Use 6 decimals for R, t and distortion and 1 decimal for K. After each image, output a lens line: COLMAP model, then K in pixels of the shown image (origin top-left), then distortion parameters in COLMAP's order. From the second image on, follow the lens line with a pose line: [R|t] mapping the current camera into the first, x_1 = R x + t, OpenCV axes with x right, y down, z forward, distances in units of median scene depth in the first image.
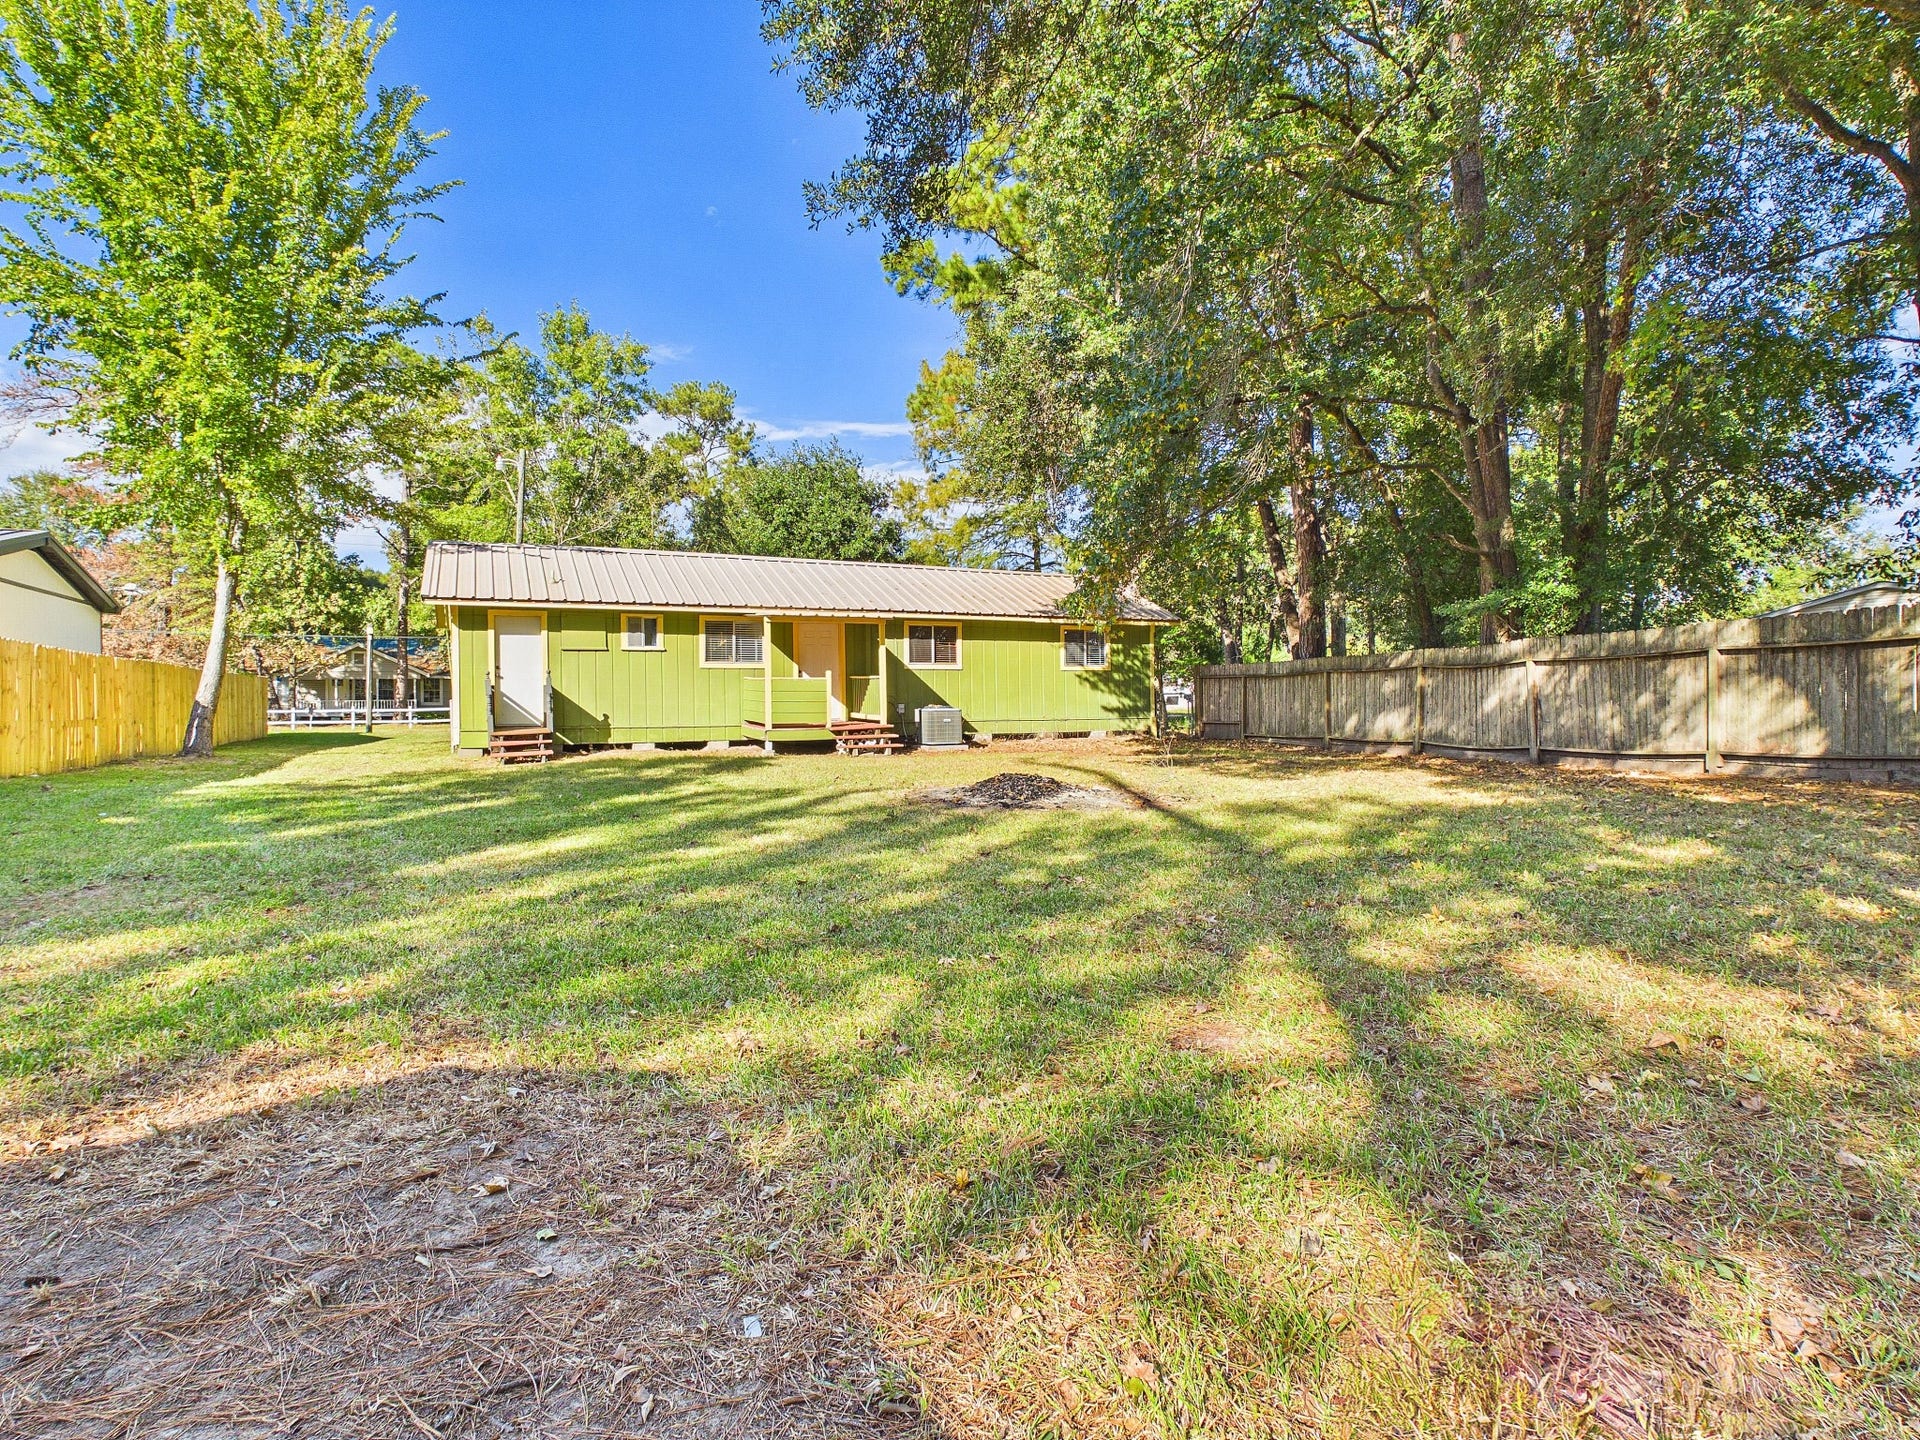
lens RADIAL K [[985.8, 0, 954.4], [0, 985.8, 679.6], [0, 0, 1]] dist [0.000203, 0.000034]
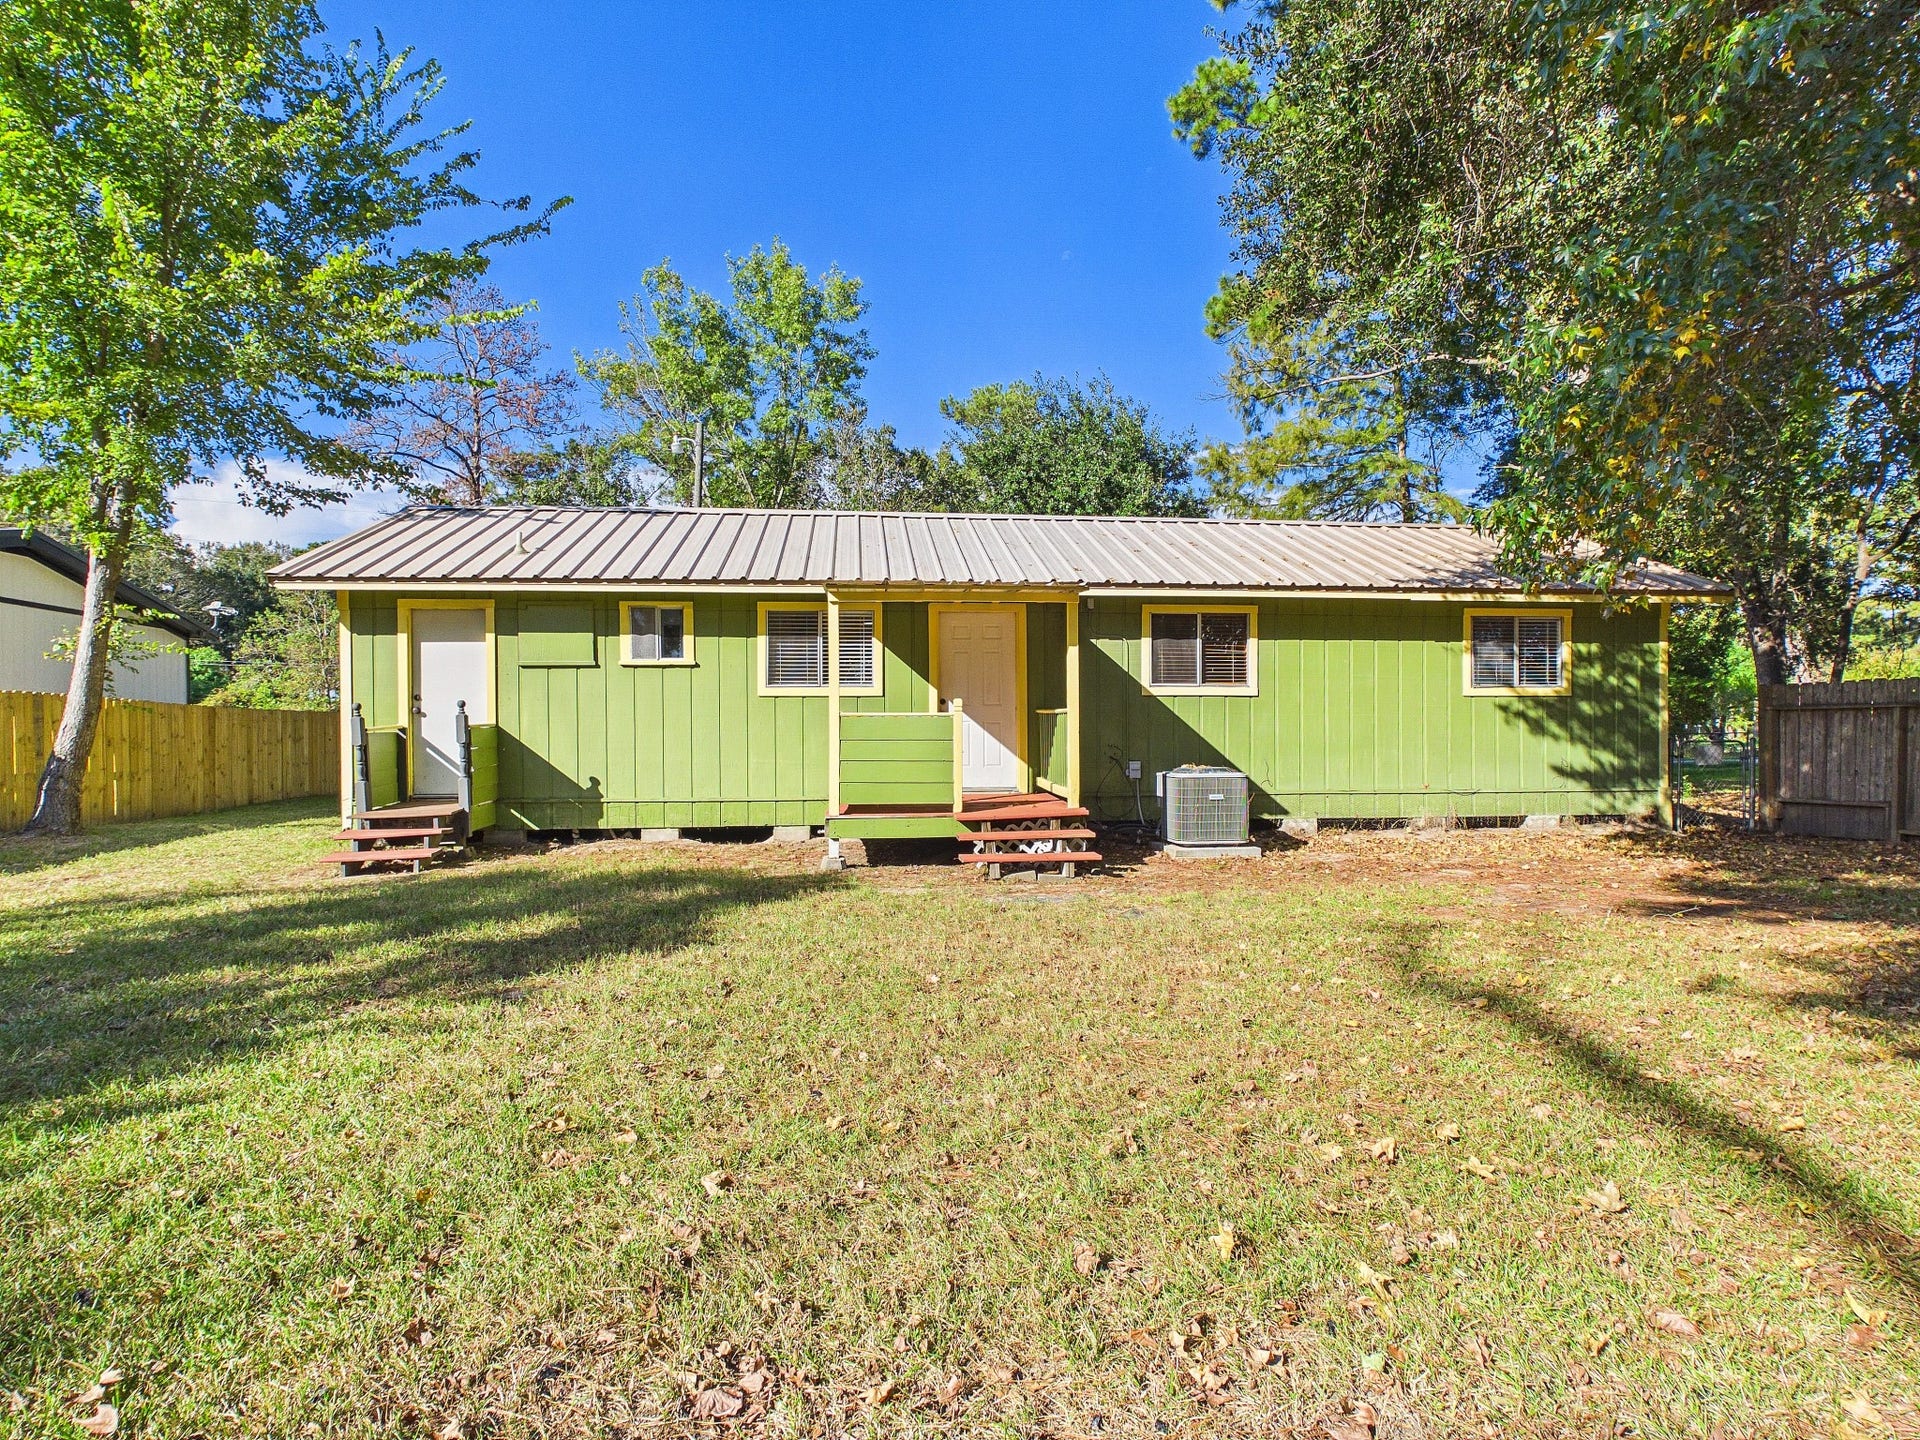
lens RADIAL K [[1003.6, 0, 960.9], [0, 1003.6, 747.9], [0, 0, 1]] dist [0.003204, 0.000560]
pose [[0.945862, 0.007814, -0.324476, 0.033956], [0.003308, 0.999426, 0.033711, -0.001123], [0.324553, -0.032959, 0.945293, 0.468921]]
